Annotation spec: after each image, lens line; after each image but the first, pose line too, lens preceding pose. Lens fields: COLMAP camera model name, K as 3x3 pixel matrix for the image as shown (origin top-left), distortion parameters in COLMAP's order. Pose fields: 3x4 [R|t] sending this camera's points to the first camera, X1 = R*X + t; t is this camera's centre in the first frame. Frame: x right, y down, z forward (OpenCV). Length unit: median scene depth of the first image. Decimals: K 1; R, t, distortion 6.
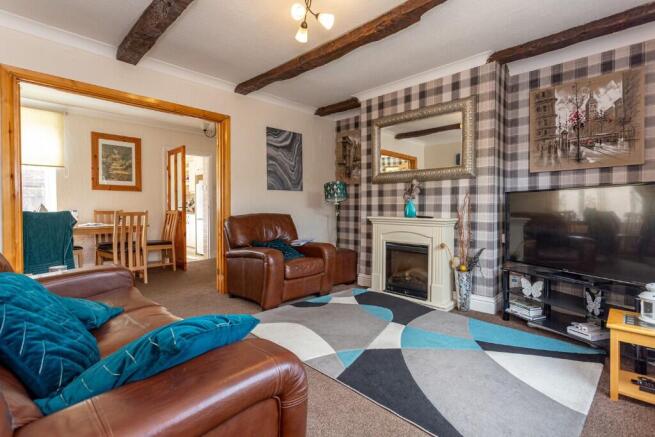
lens RADIAL K [[304.1, 0, 325.8], [0, 304.1, 210.6], [0, 0, 1]] dist [0.000576, 0.000261]
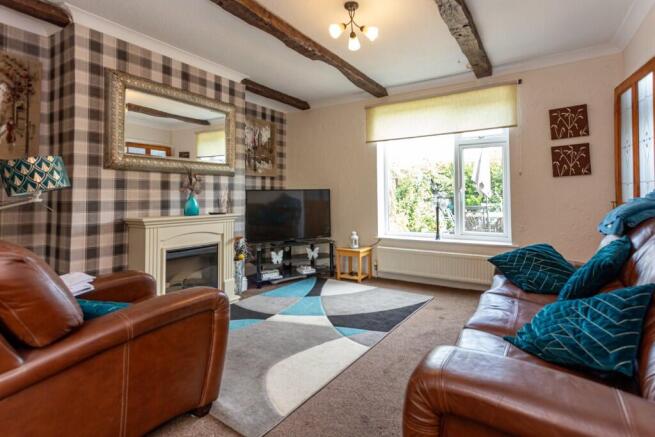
lens RADIAL K [[324.7, 0, 336.3], [0, 324.7, 182.3], [0, 0, 1]] dist [0.004350, 0.000635]
pose [[-0.197987, 0.048867, 0.978986, -0.749811], [0.028206, 0.998627, -0.044143, -0.019620], [-0.979799, 0.018874, -0.199094, 0.839254]]
